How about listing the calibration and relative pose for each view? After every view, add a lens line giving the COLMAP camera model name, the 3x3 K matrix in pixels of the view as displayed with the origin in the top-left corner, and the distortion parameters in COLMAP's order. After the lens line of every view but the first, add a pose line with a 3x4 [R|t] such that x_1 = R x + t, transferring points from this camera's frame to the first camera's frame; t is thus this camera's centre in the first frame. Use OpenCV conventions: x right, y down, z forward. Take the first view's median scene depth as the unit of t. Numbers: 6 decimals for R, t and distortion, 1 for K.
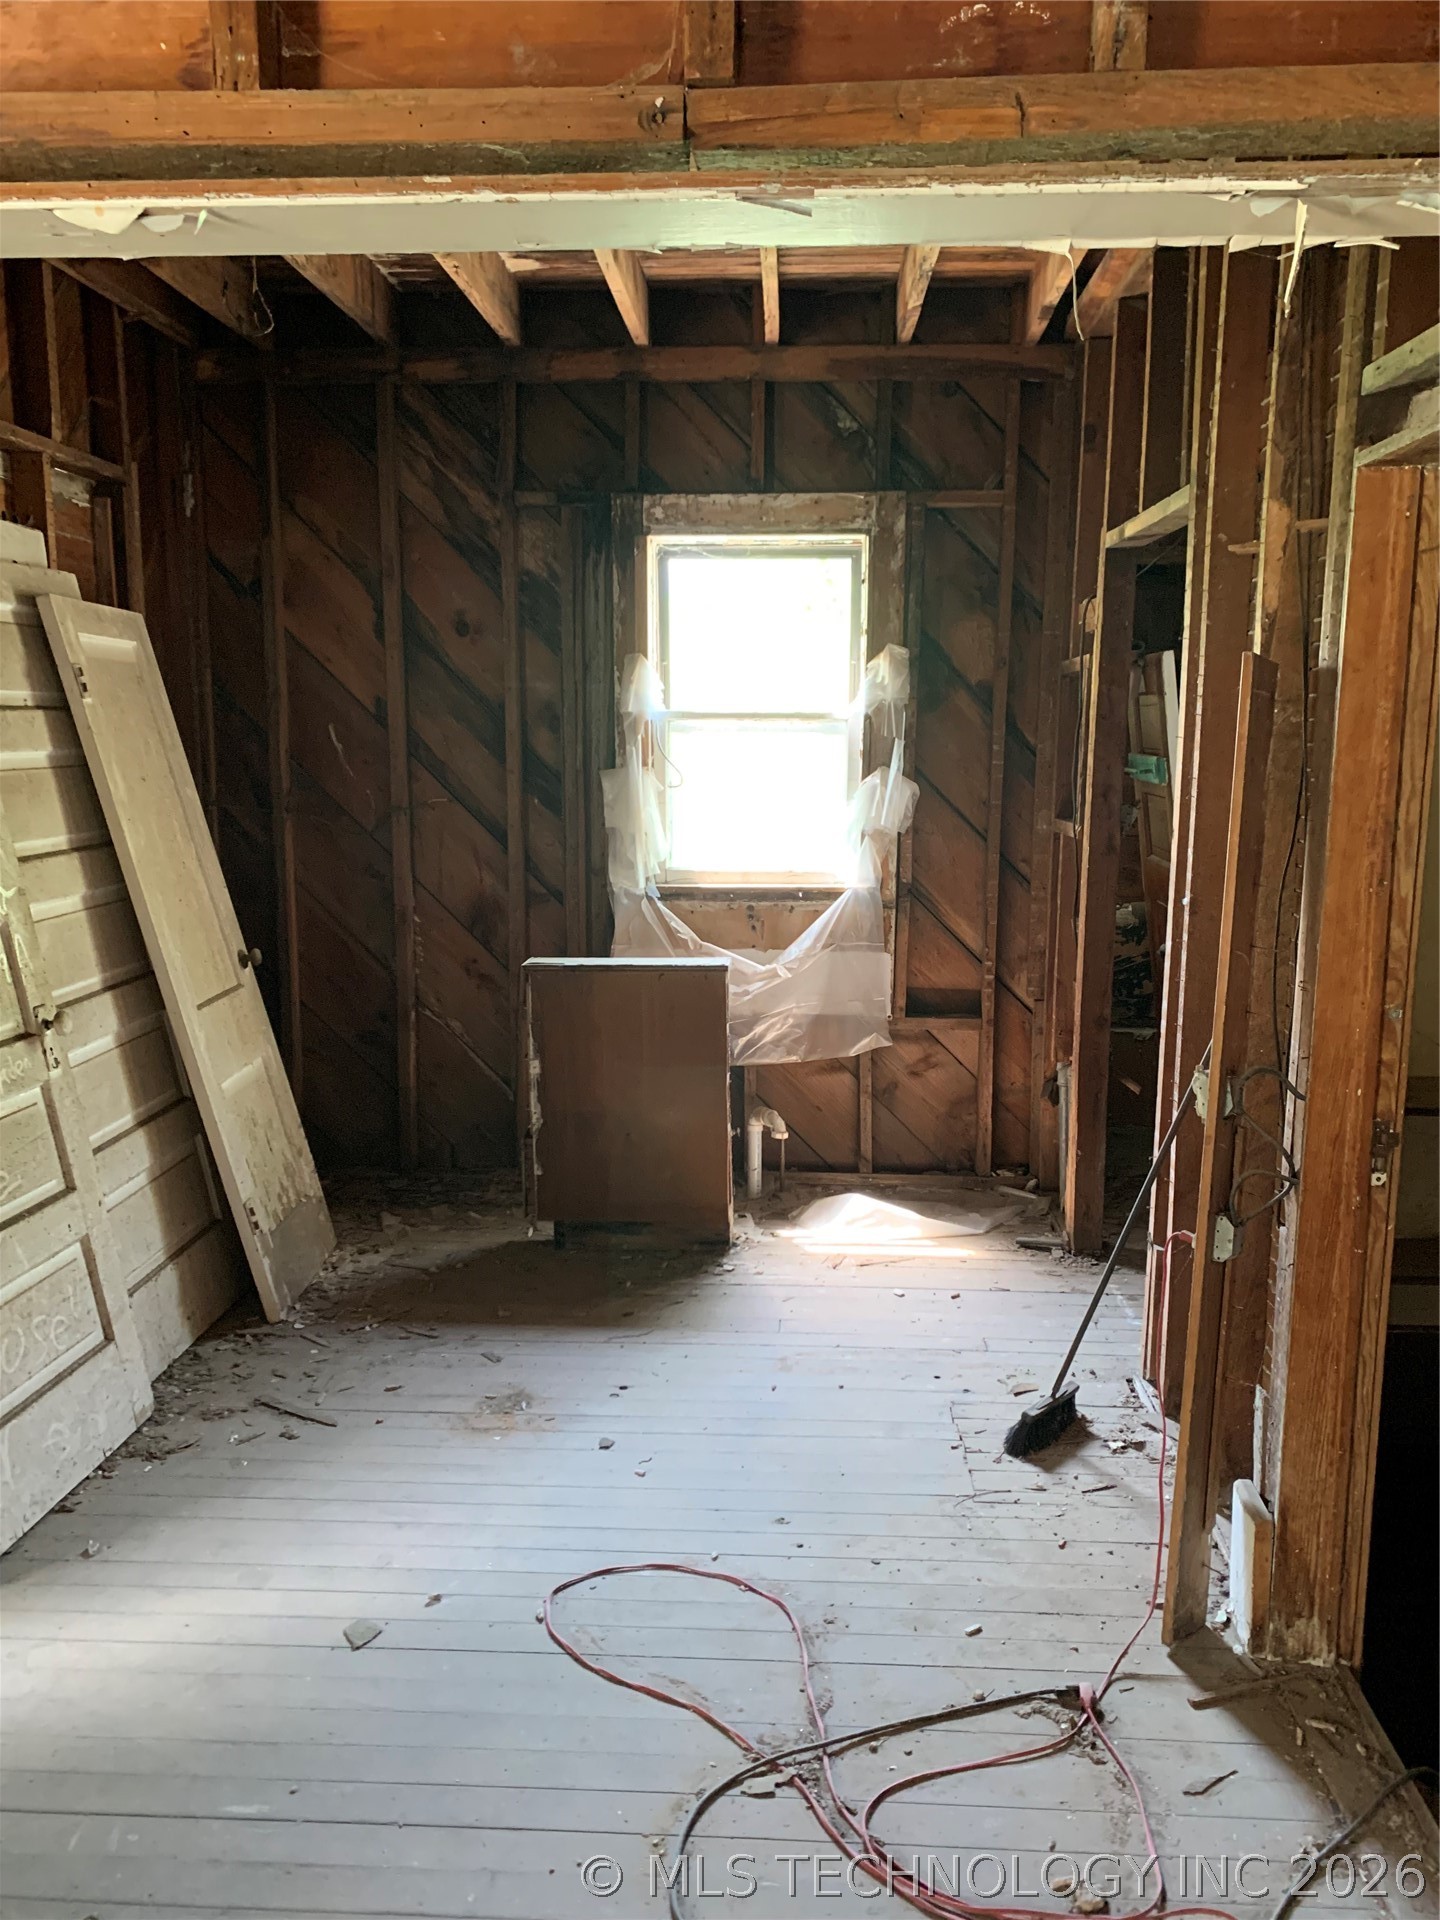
lens RADIAL K [[1473.9, 0, 735.7], [0, 1473.9, 971.4], [0, 0, 1]] dist [0.006248, -0.000924]
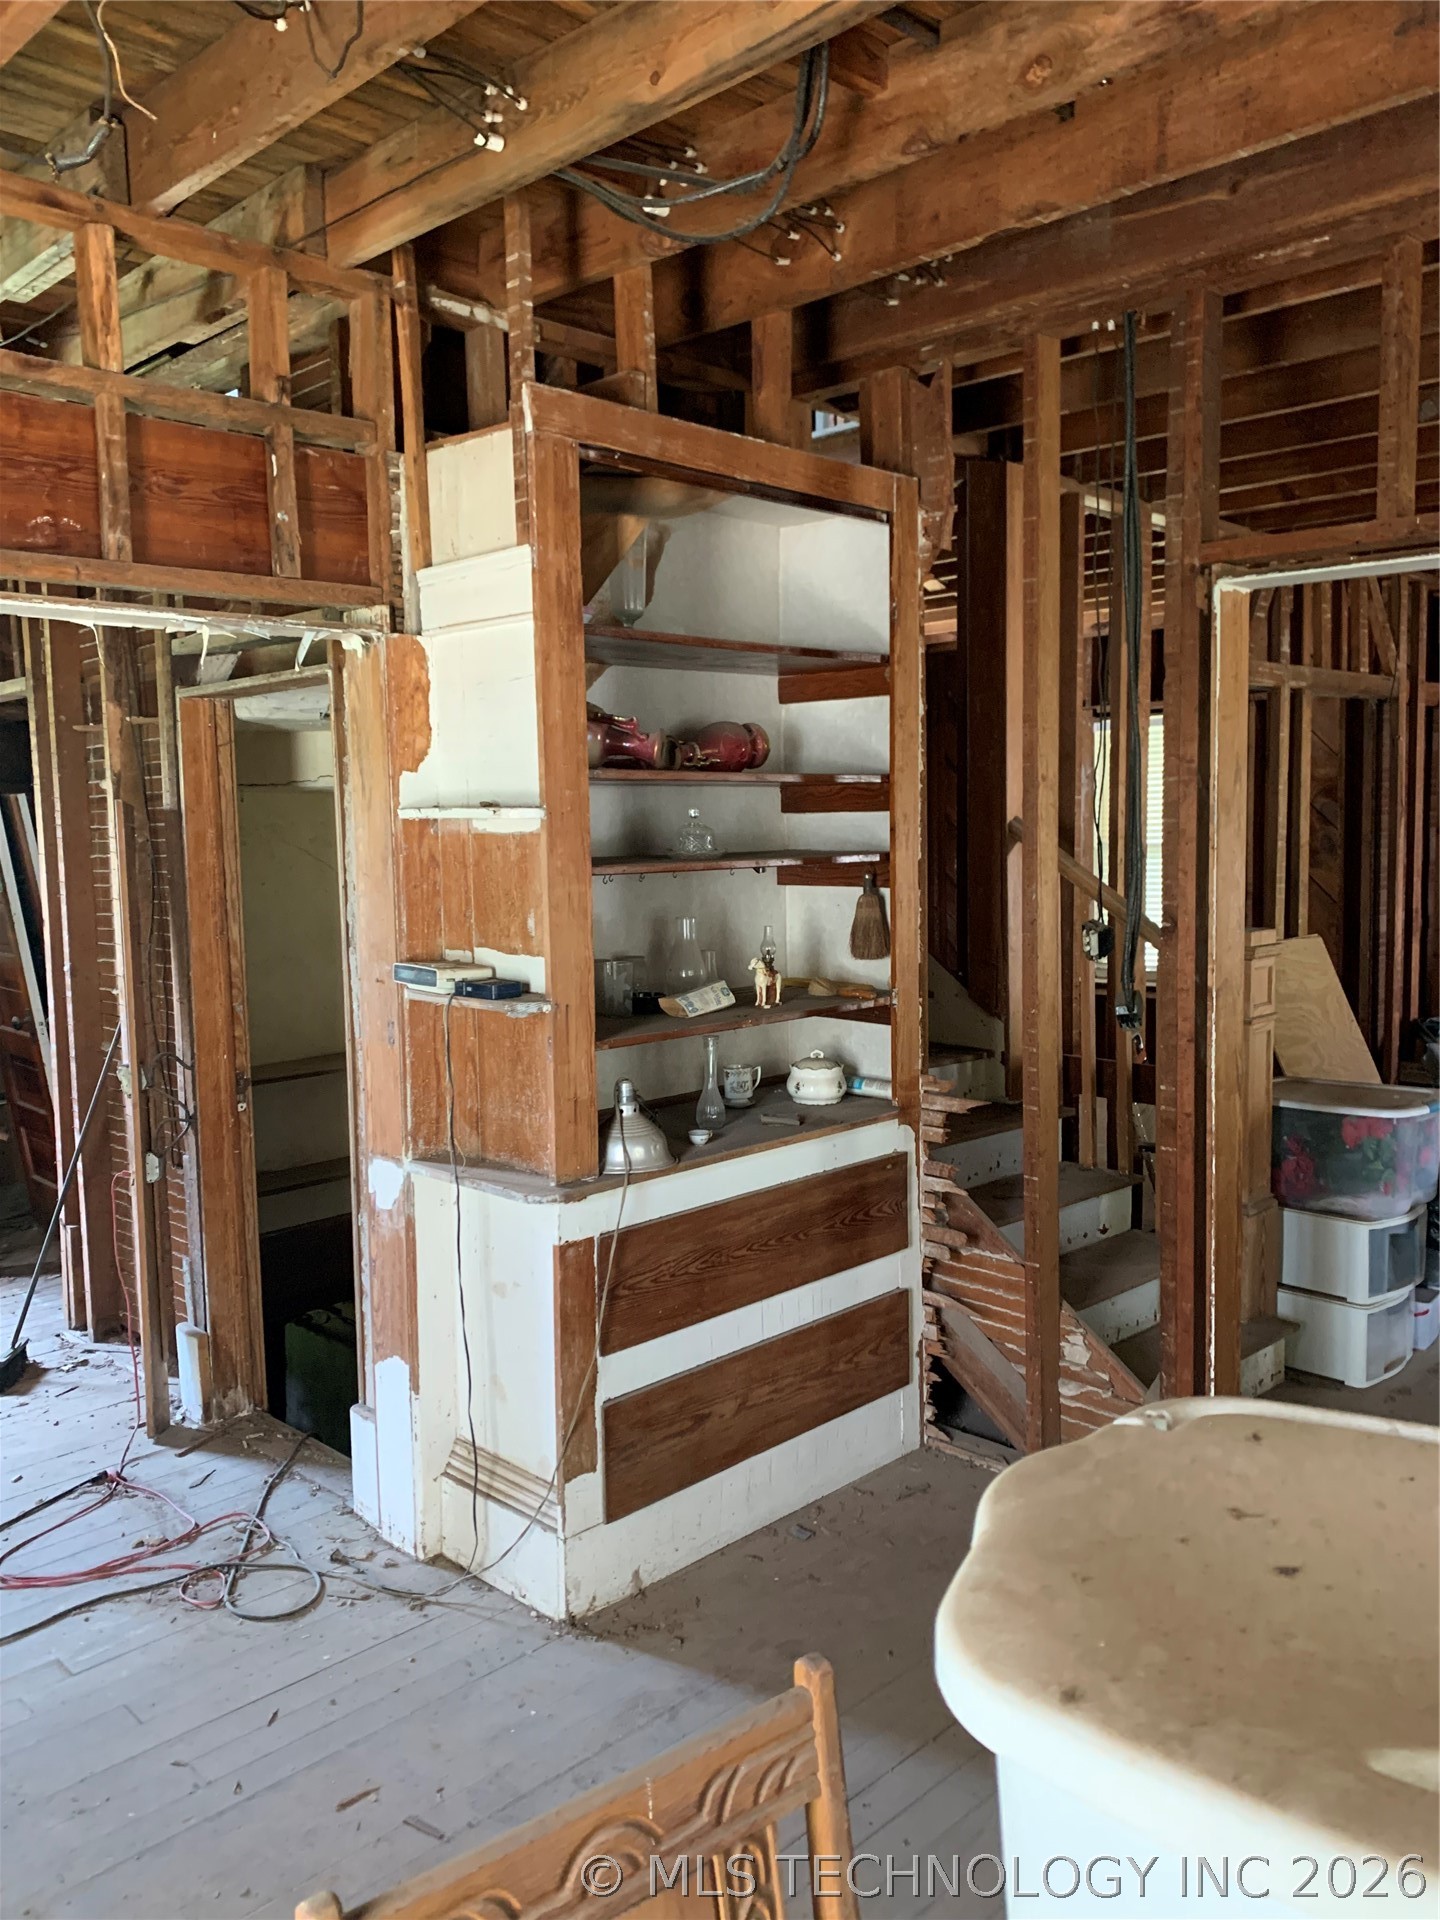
lens RADIAL K [[1473.9, 0, 730.3], [0, 1473.9, 958.0], [0, 0, 1]] dist [0.006248, -0.000924]
pose [[0.672007, -0.082898, 0.735890, -0.406218], [0.145203, 0.989175, -0.021167, 0.085569], [-0.726170, 0.121077, 0.676770, -0.556361]]
